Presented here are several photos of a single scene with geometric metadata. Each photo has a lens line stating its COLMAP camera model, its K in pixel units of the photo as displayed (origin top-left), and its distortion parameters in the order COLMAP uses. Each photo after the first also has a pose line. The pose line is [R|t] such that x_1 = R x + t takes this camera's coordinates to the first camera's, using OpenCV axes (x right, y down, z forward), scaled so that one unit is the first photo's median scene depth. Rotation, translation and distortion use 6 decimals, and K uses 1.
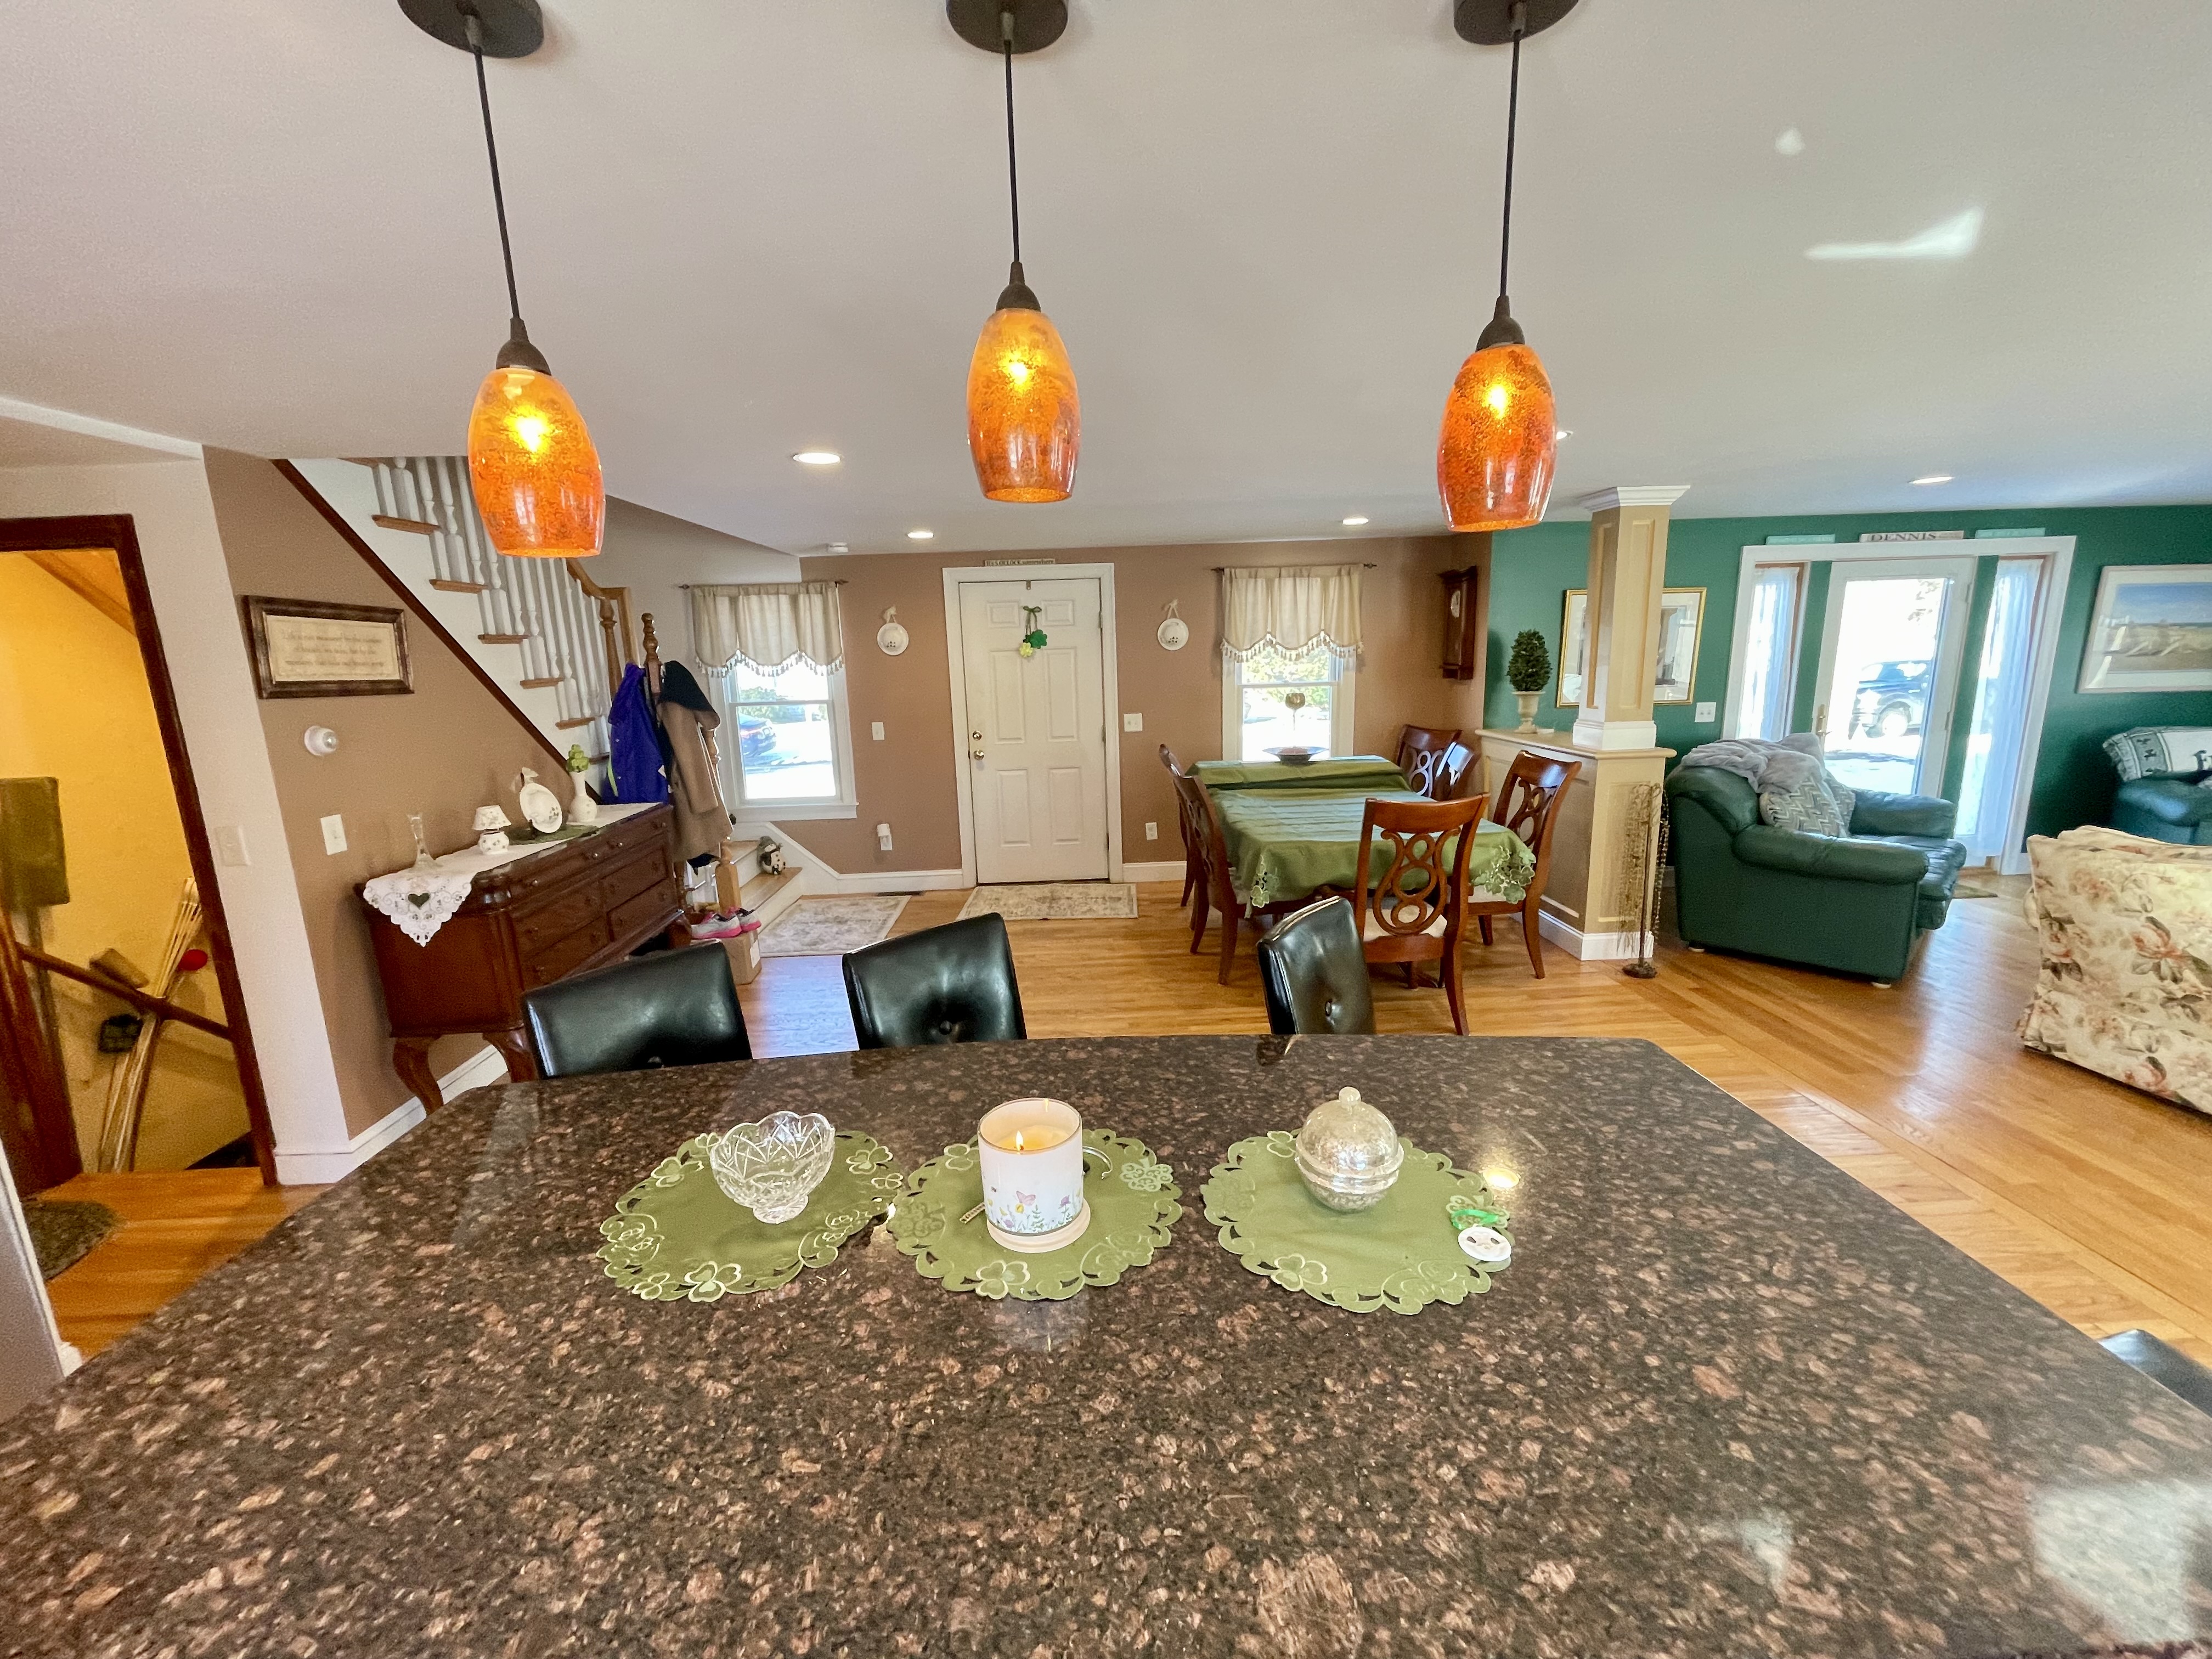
lens RADIAL K [[890.3, 0, 1097.3], [0, 890.3, 825.3], [0, 0, 1]] dist [-0.002316, 0.001071]
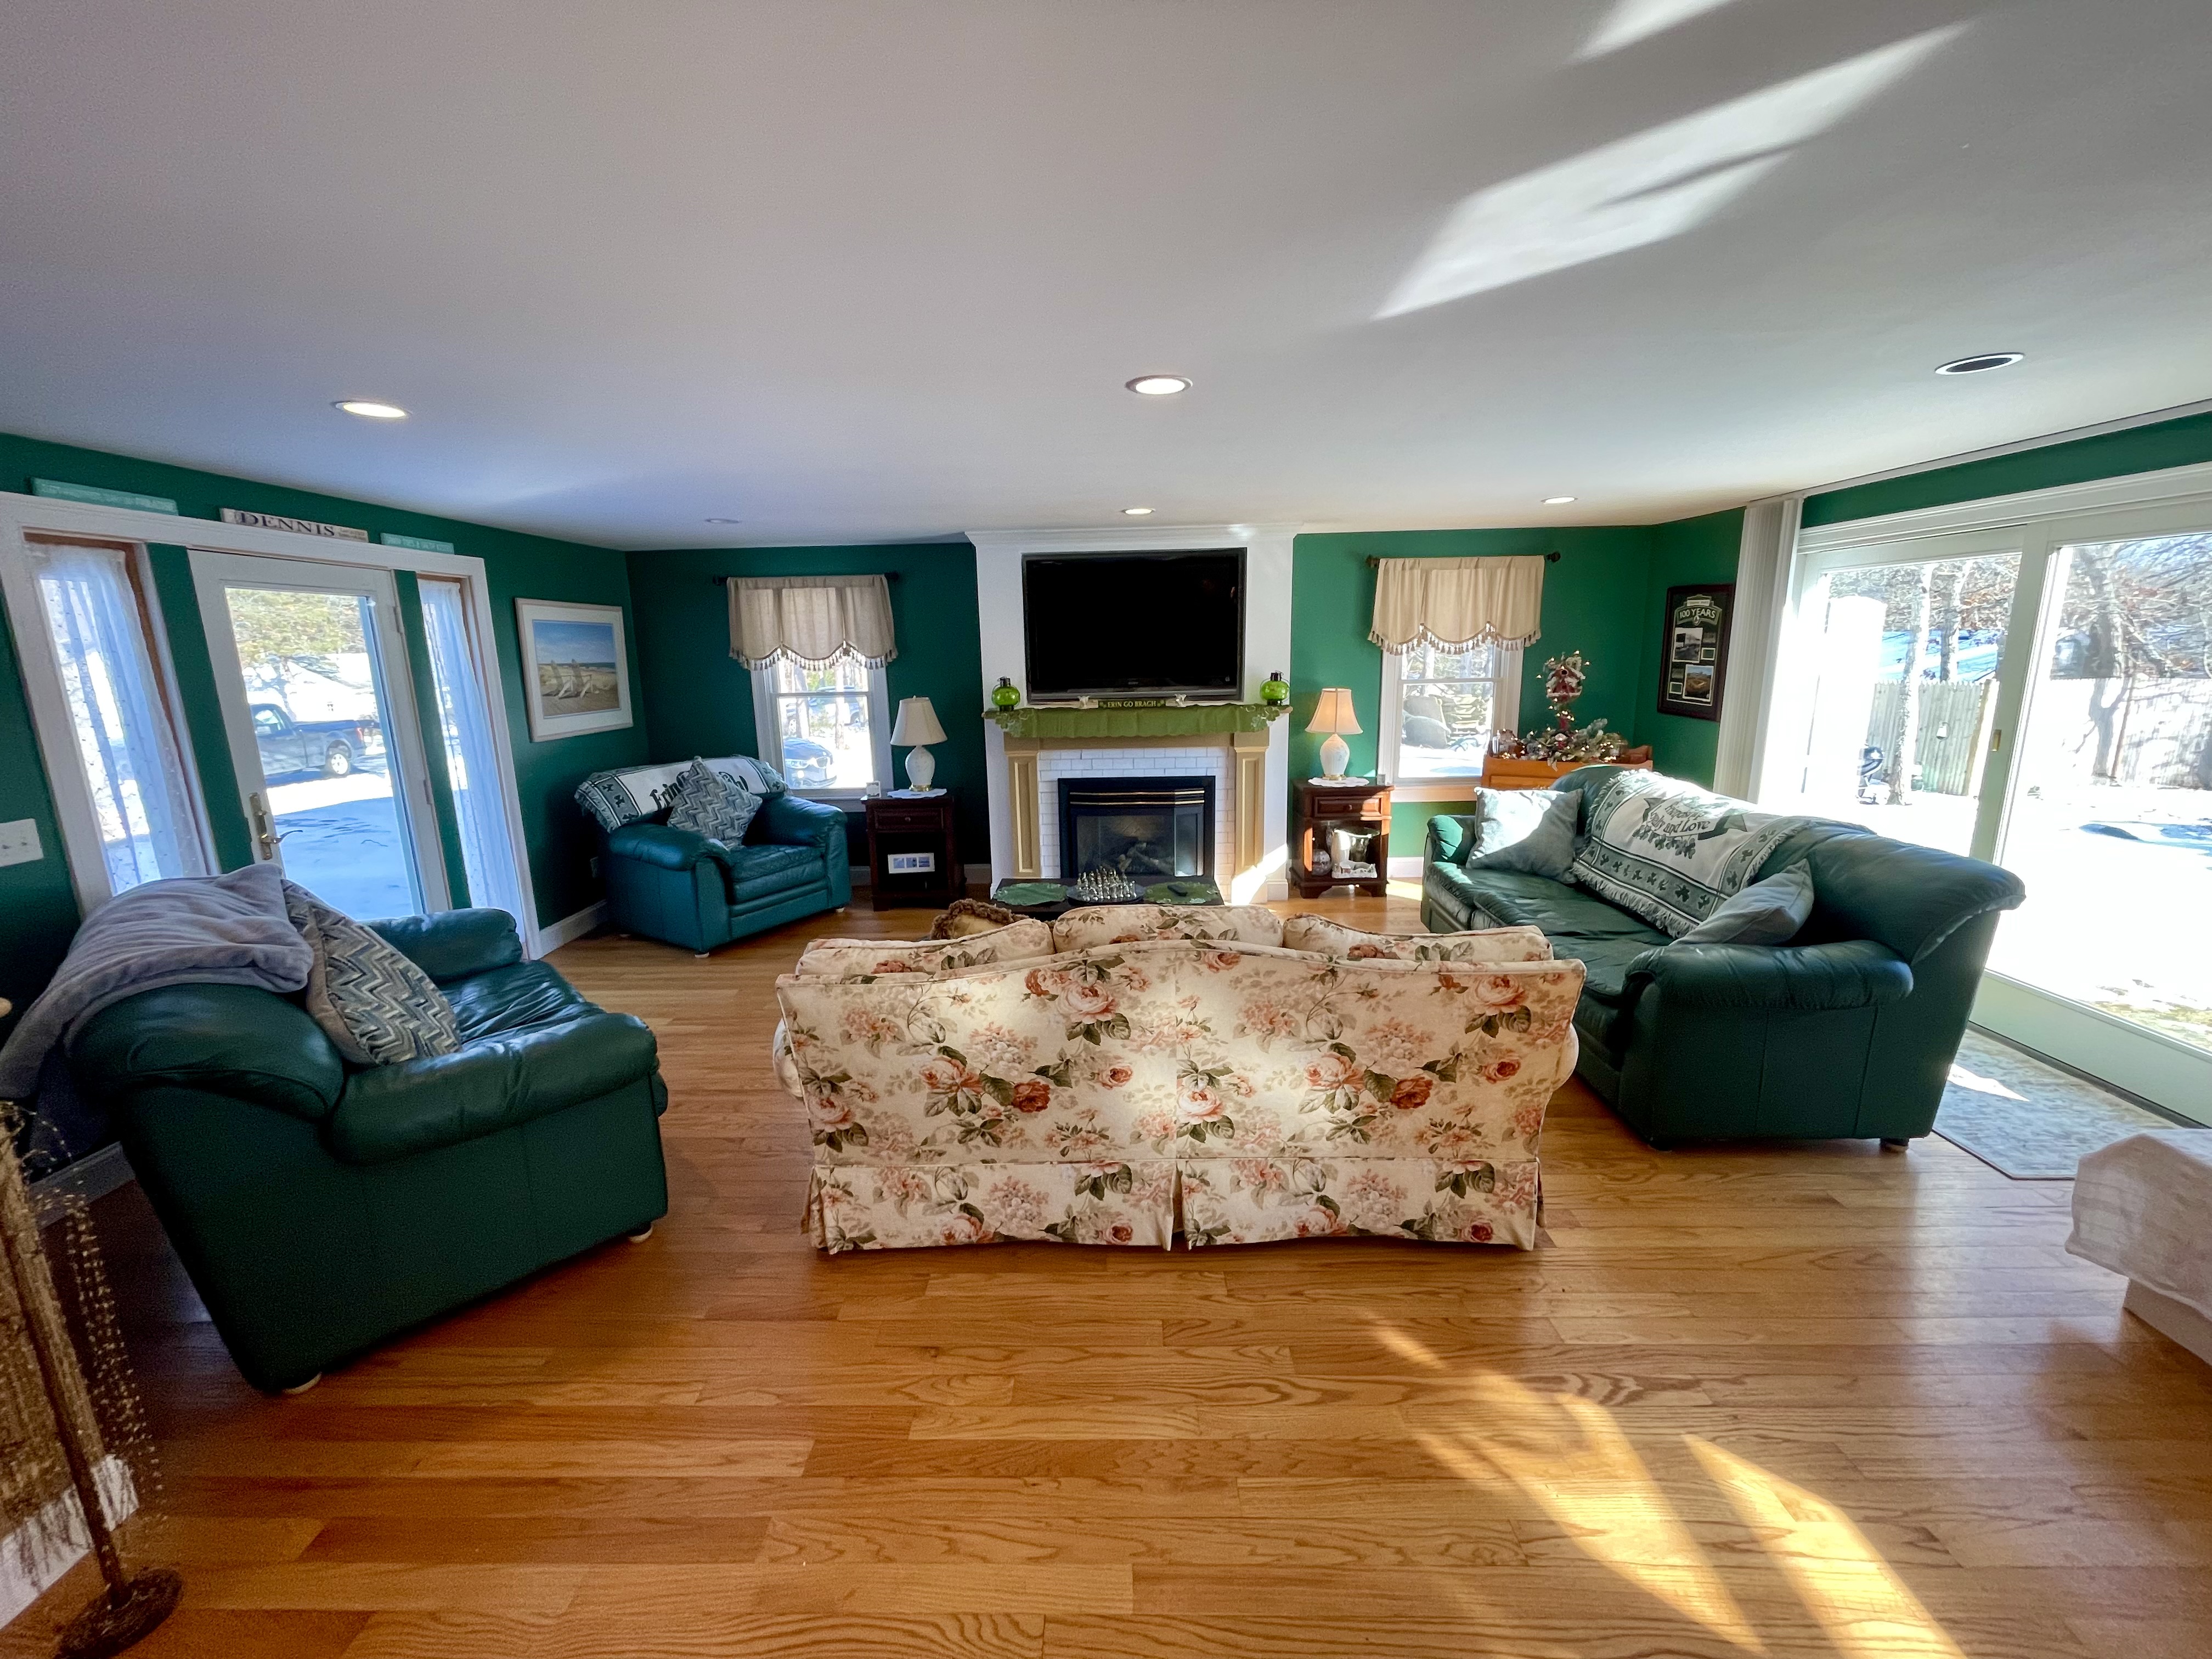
lens RADIAL K [[890.3, 0, 1093.1], [0, 890.3, 829.4], [0, 0, 1]] dist [-0.002316, 0.001071]
pose [[0.050491, -0.172520, 0.983711, 0.424291], [0.215490, 0.963649, 0.157941, -0.141783], [-0.975200, 0.204006, 0.085832, 0.673582]]
